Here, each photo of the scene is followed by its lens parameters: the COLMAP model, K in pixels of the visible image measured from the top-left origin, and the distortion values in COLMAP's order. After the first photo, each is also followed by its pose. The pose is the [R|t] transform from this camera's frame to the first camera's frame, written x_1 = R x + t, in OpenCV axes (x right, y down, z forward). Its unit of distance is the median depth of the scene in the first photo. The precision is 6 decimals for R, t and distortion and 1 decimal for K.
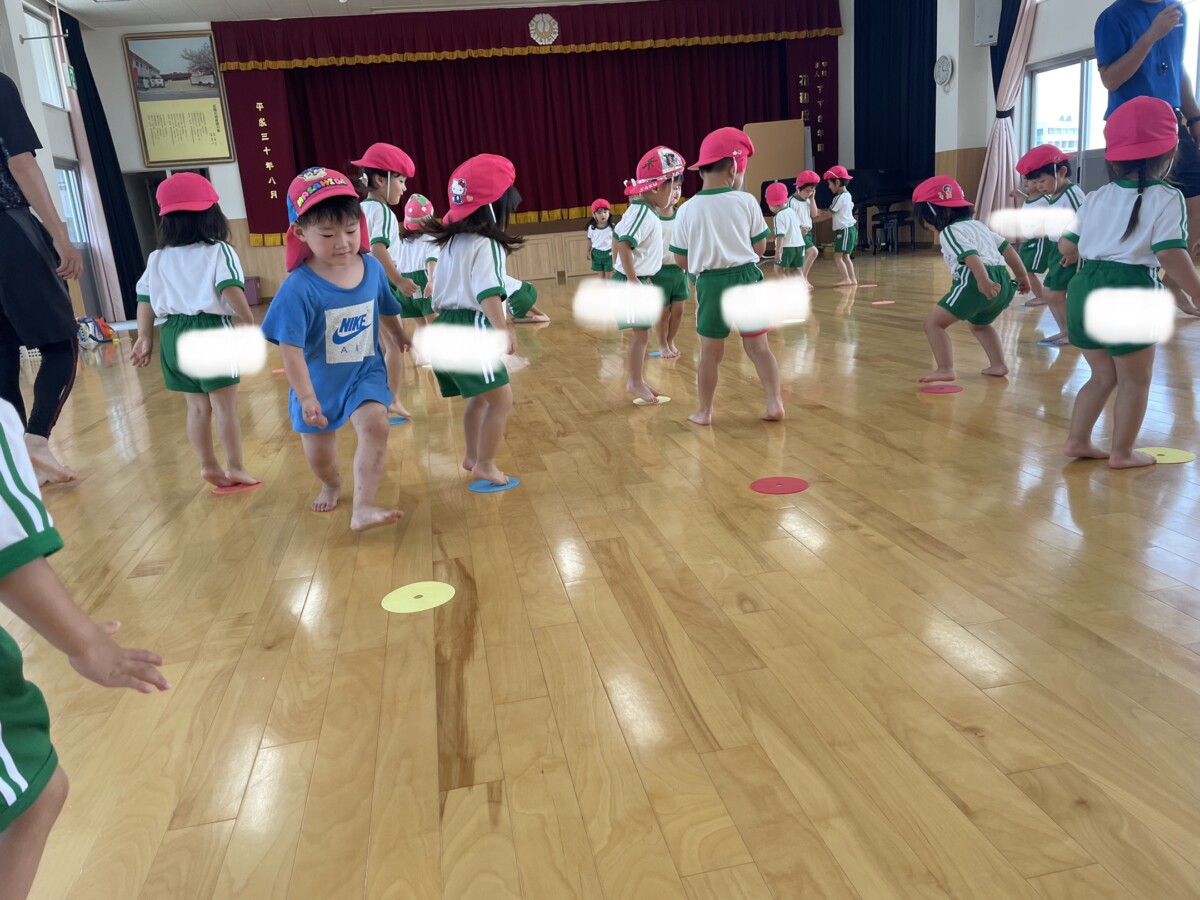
lens RADIAL K [[974.6, 0, 600.0], [0, 974.6, 450.0], [0, 0, 1]] dist [-0.000804, -0.000524]
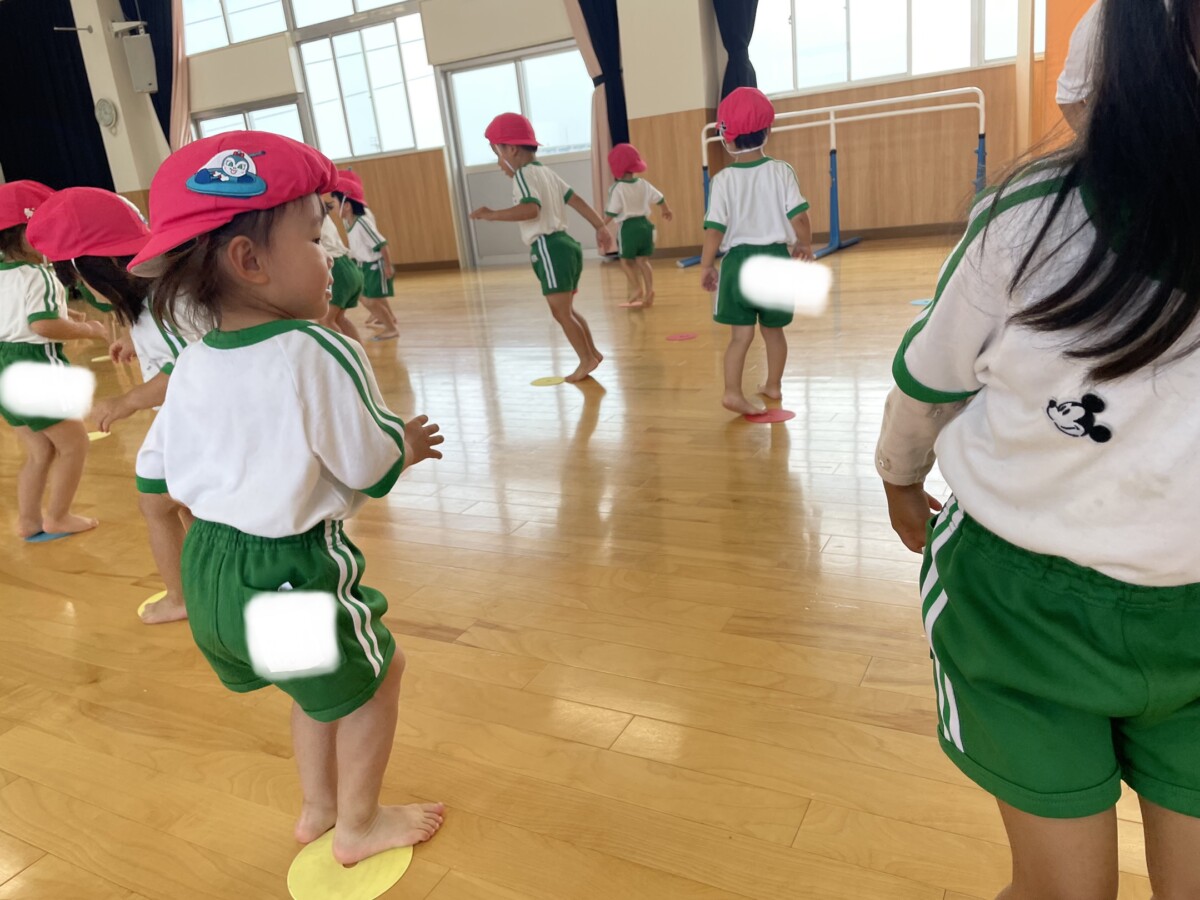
lens RADIAL K [[914.2, 0, 600.0], [0, 914.2, 450.0], [0, 0, 1]] dist [0.058200, 0.001492]
pose [[0.638486, -0.223095, 0.736590, -0.689185], [0.243294, 0.966494, 0.081837, 0.021824], [-0.730167, 0.126956, 0.671370, -0.050194]]
